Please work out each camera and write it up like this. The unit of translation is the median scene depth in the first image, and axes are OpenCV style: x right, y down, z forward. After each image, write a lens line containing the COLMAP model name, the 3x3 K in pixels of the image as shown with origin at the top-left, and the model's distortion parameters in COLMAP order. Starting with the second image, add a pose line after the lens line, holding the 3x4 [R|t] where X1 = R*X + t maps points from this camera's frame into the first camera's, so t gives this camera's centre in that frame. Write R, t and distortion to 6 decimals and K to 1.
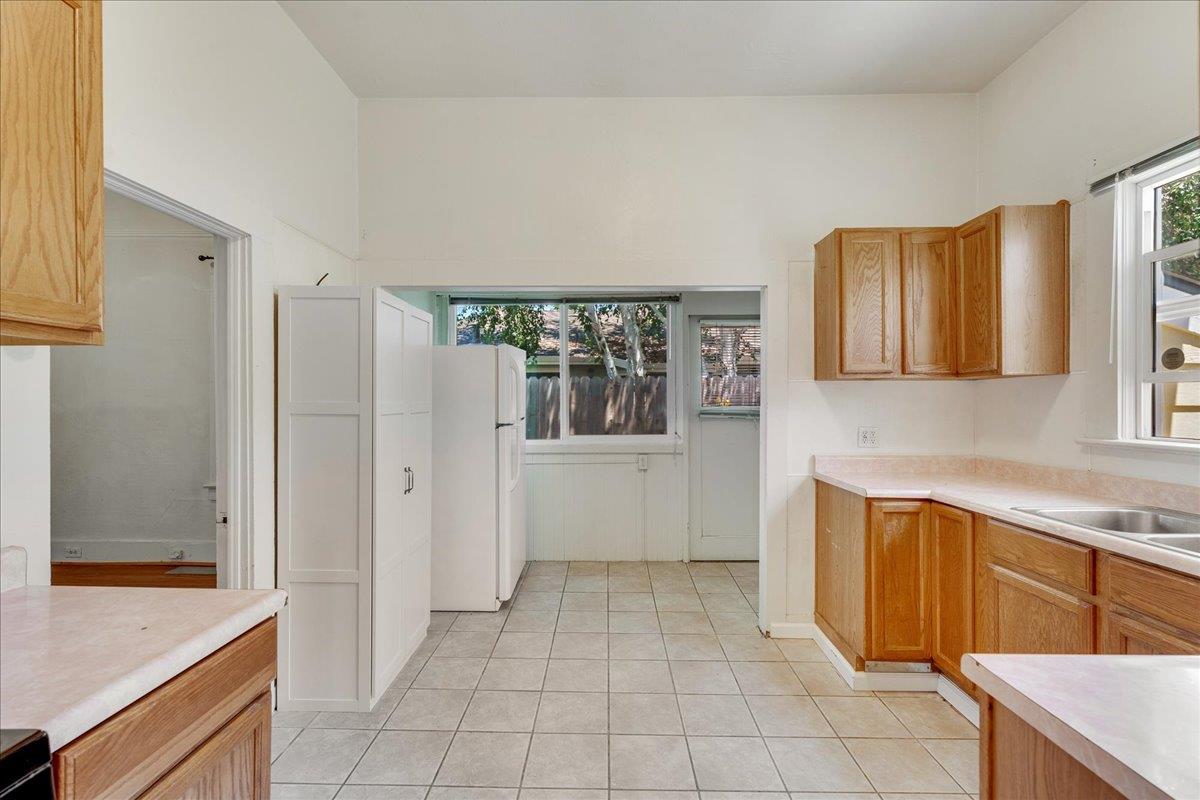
lens RADIAL K [[540.6, 0, 593.9], [0, 540.6, 410.2], [0, 0, 1]] dist [-0.005411, 0.001107]
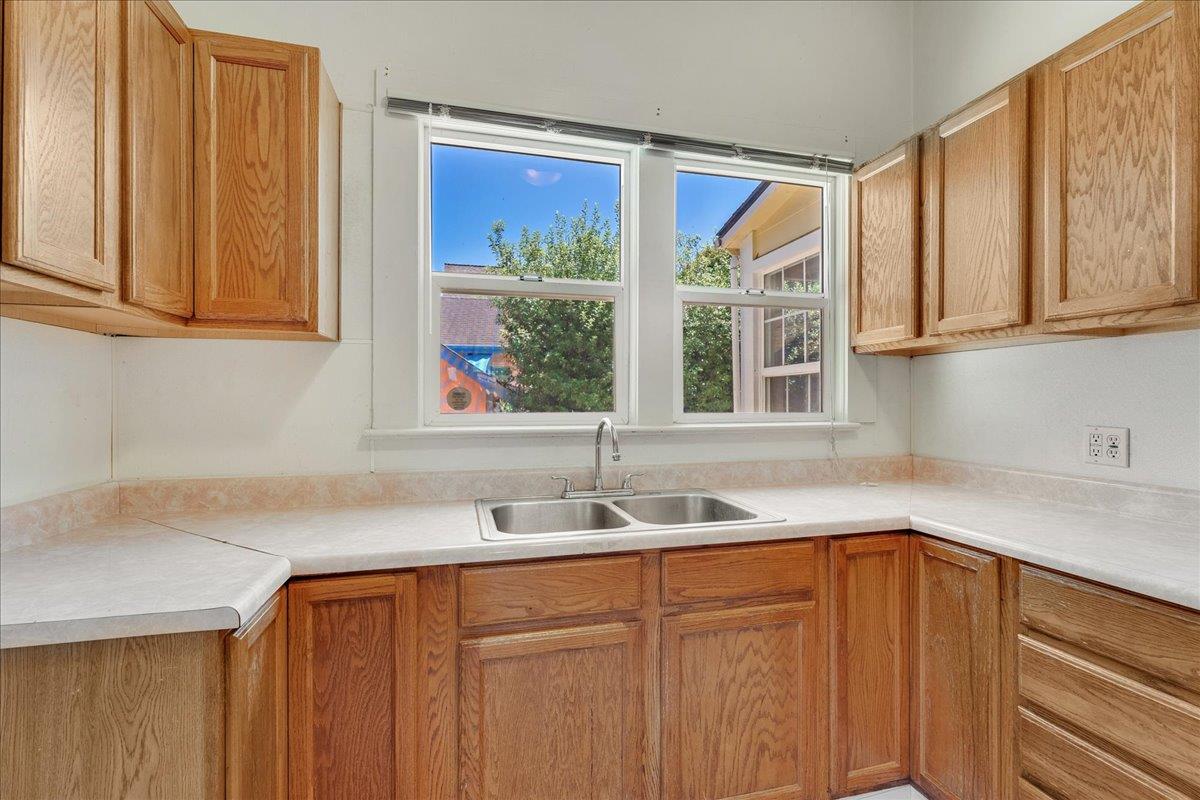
lens RADIAL K [[540.6, 0, 608.9], [0, 540.6, 400.6], [0, 0, 1]] dist [-0.005411, 0.001107]
pose [[-0.275960, 0.003294, 0.961163, 0.078151], [0.013504, 0.999909, 0.000450, 0.011836], [-0.961074, 0.013104, -0.275979, 0.711832]]
